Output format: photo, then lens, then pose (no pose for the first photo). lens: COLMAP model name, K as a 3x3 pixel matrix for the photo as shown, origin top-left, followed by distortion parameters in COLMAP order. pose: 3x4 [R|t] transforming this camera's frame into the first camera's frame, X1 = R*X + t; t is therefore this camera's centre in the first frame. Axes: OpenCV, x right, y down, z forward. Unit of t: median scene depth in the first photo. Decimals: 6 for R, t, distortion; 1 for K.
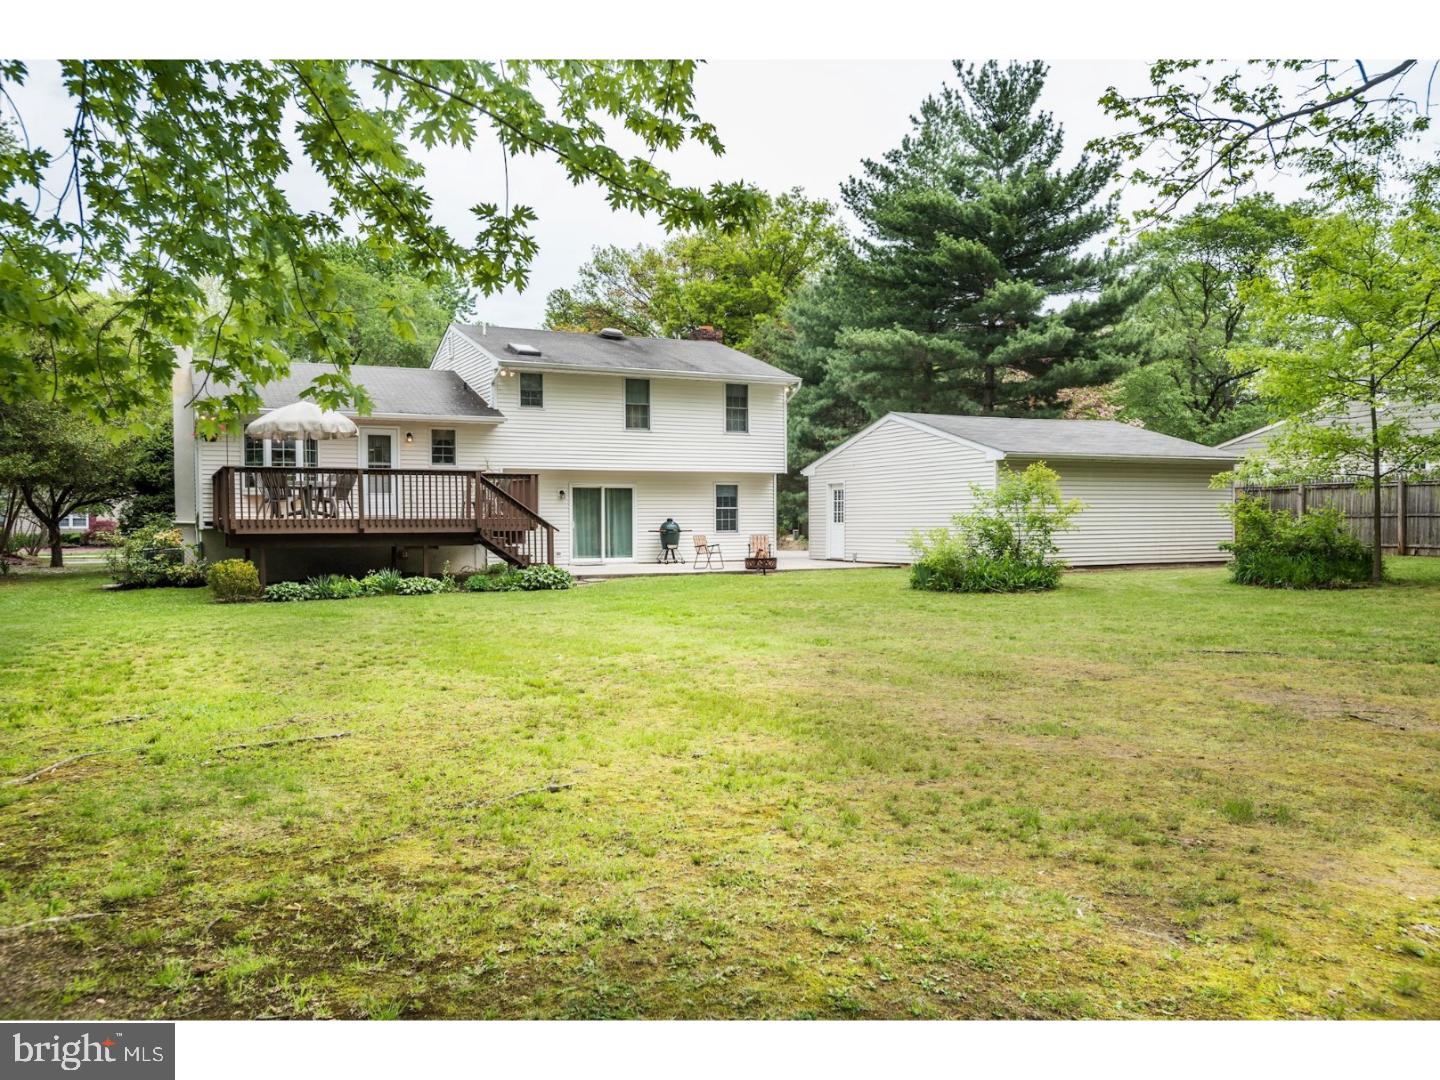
lens RADIAL K [[1182.9, 0, 720.1], [0, 1182.9, 539.0], [0, 0, 1]] dist [0.002295, -0.000620]
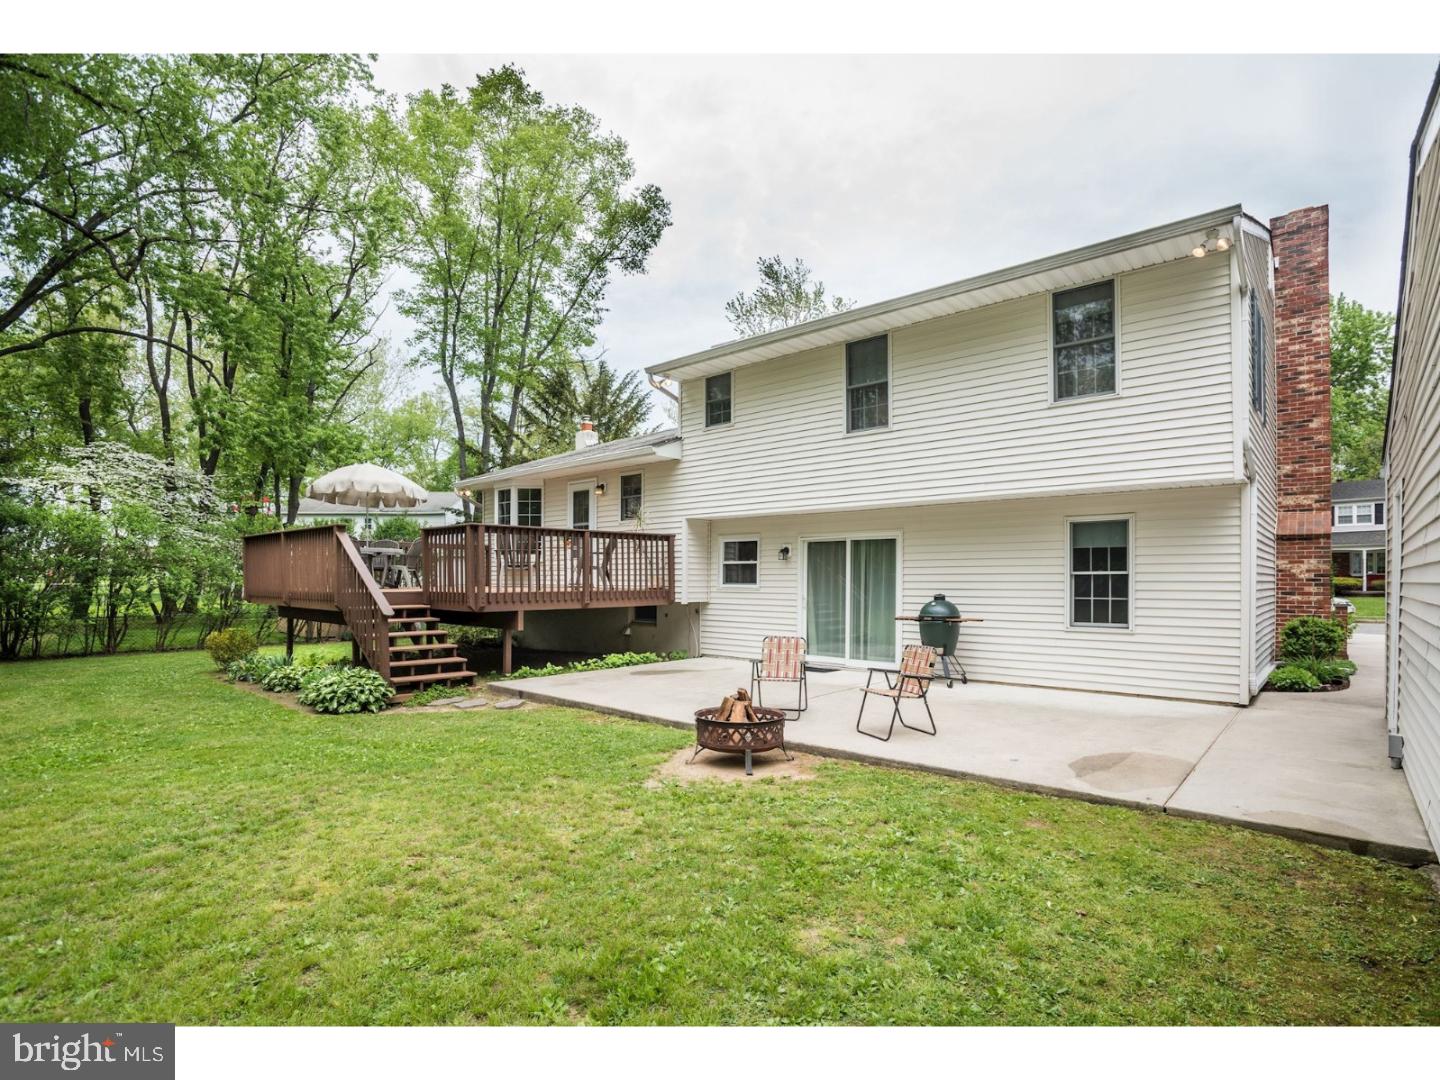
lens RADIAL K [[725.0, 0, 726.8], [0, 725.0, 534.0], [0, 0, 1]] dist [-0.005891, 0.004220]
pose [[0.470114, -0.056417, -0.880801, 0.193120], [-0.005600, 0.997744, -0.066896, -0.022132], [0.882588, 0.036382, 0.468738, 0.782664]]
